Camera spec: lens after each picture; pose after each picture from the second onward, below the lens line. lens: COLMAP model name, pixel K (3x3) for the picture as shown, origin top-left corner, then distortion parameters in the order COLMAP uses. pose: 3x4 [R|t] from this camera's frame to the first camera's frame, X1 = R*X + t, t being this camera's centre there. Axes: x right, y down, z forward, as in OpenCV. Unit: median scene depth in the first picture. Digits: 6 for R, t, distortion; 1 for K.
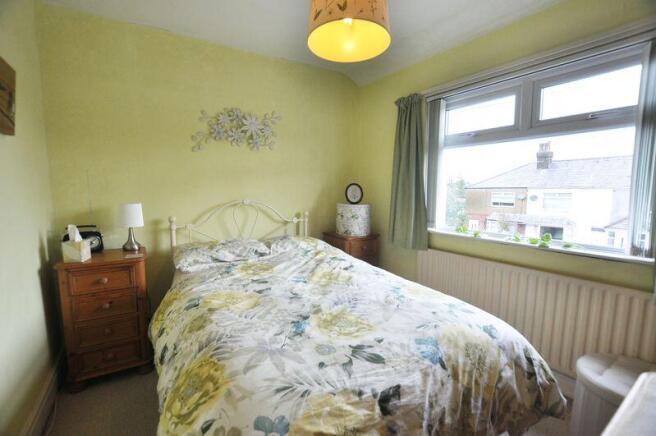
lens RADIAL K [[293.7, 0, 325.5], [0, 293.7, 218.6], [0, 0, 1]] dist [-0.001099, -0.000164]
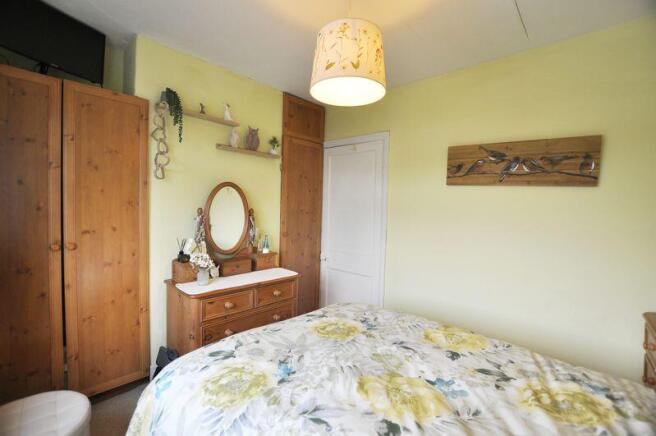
lens RADIAL K [[293.7, 0, 325.5], [0, 293.7, 218.6], [0, 0, 1]] dist [-0.001099, -0.000164]
pose [[-0.968560, -0.016153, -0.248256, 0.345420], [-0.050181, 0.990064, 0.131360, -0.220527], [0.243668, 0.139688, -0.959747, 1.706369]]
